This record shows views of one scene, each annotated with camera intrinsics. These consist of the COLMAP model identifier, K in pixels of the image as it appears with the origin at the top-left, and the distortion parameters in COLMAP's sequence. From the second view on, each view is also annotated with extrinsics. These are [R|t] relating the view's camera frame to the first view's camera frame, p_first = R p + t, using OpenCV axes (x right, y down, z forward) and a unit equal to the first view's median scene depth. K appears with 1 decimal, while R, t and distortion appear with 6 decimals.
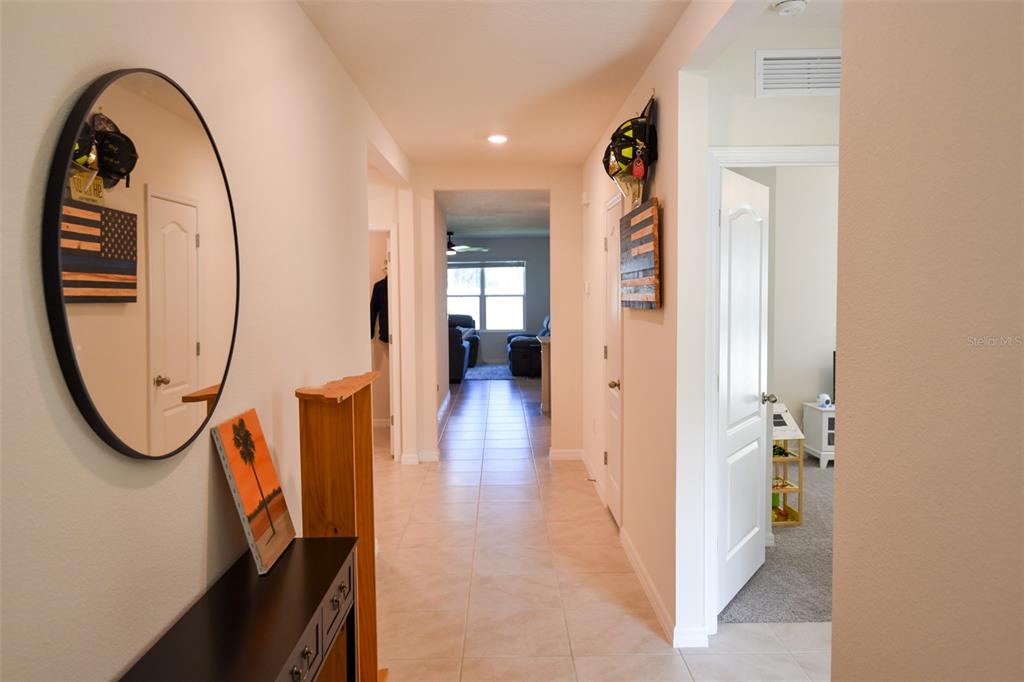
lens RADIAL K [[759.6, 0, 512.0], [0, 759.6, 341.0], [0, 0, 1]] dist [0.000043, 0.000384]
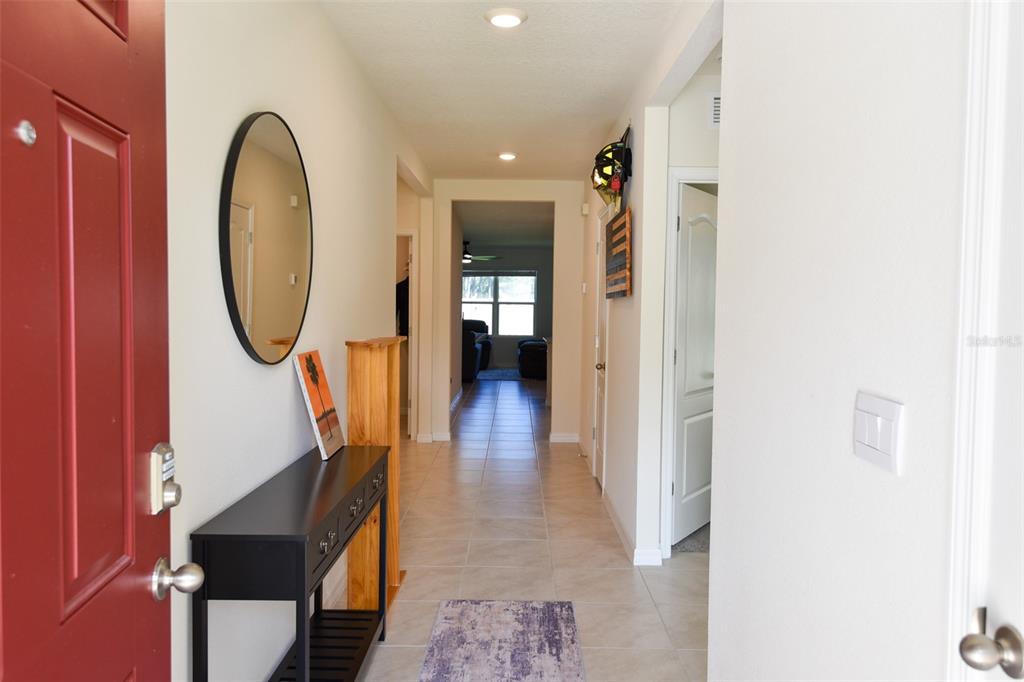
lens RADIAL K [[754.9, 0, 512.0], [0, 754.9, 341.0], [0, 0, 1]] dist [0.006453, 0.000669]
pose [[0.999579, 0.021840, -0.019116, 0.014941], [-0.022189, 0.999588, -0.018213, 0.033301], [0.018711, 0.018630, 0.999651, -0.136414]]
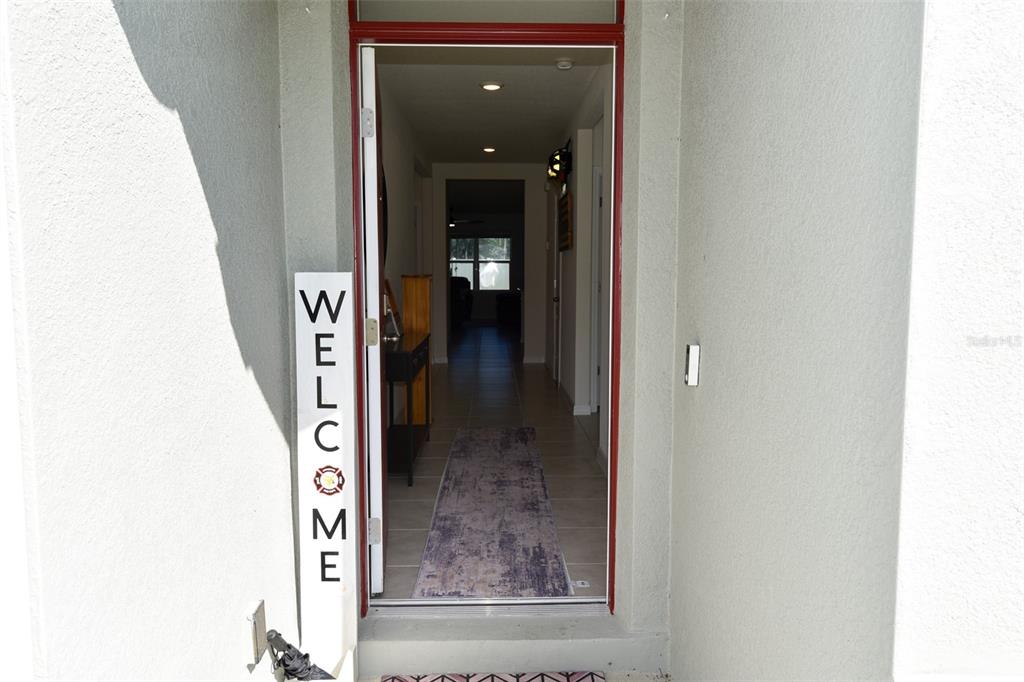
lens RADIAL K [[754.9, 0, 512.0], [0, 754.9, 341.0], [0, 0, 1]] dist [0.006453, 0.000669]
pose [[0.999874, 0.009179, 0.012949, 0.010621], [-0.009569, 0.999492, 0.030398, 0.079638], [-0.012663, -0.030518, 0.999454, -0.547803]]
